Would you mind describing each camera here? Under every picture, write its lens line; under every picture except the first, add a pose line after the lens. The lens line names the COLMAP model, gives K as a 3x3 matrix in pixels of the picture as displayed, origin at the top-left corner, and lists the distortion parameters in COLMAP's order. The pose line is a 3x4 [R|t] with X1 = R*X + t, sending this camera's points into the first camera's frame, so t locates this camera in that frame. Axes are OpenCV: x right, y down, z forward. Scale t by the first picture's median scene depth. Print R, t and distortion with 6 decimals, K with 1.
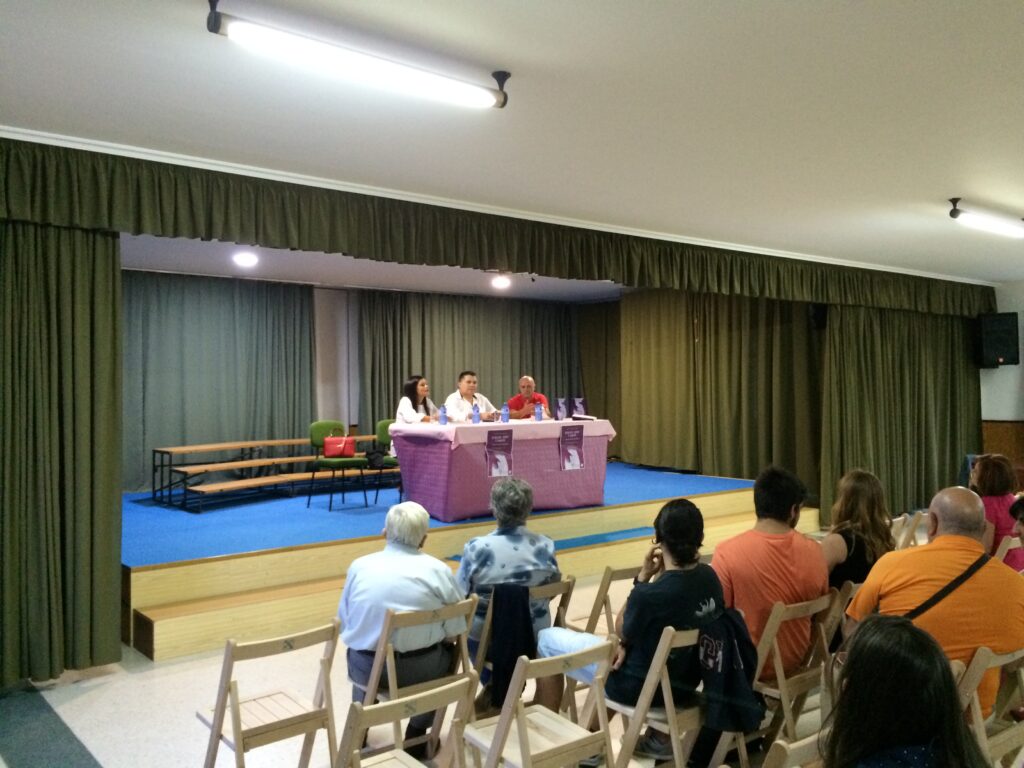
lens RADIAL K [[848.2, 0, 510.7], [0, 848.2, 387.1], [0, 0, 1]] dist [-0.010640, -0.000880]
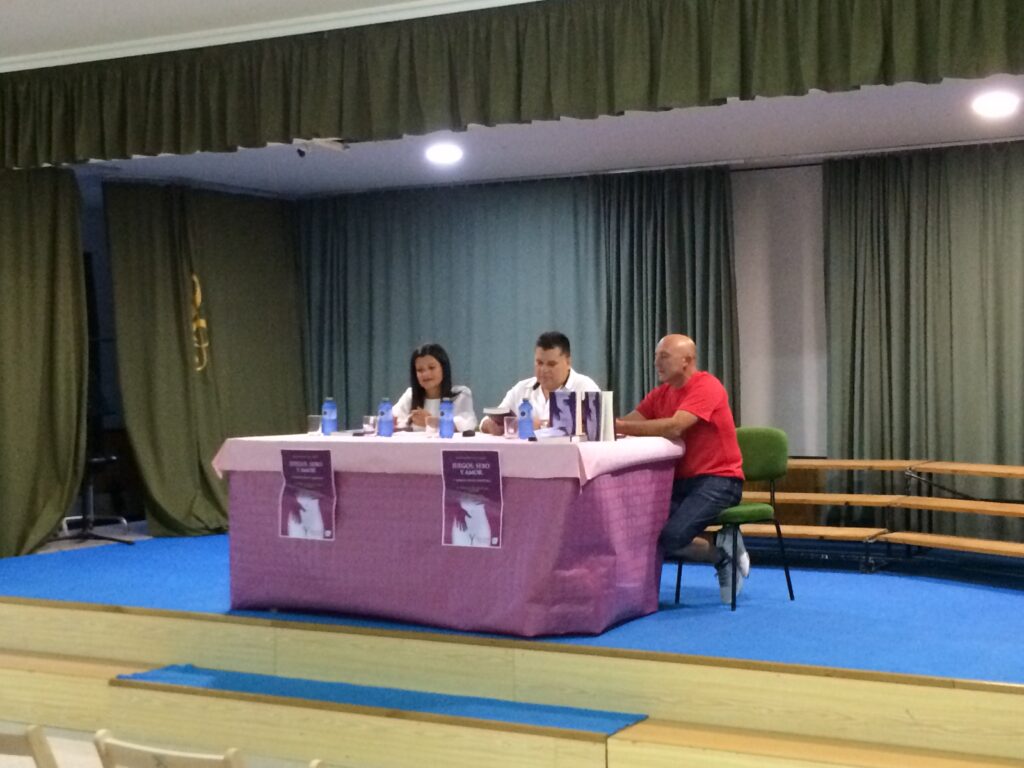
lens RADIAL K [[1554.9, 0, 511.8], [0, 1554.9, 380.0], [0, 0, 1]] dist [0.011653, 0.000000]
pose [[0.406230, 0.011841, -0.913694, 0.831054], [0.006698, 0.999851, 0.015935, -0.005944], [0.913746, -0.012593, 0.406090, 0.667717]]
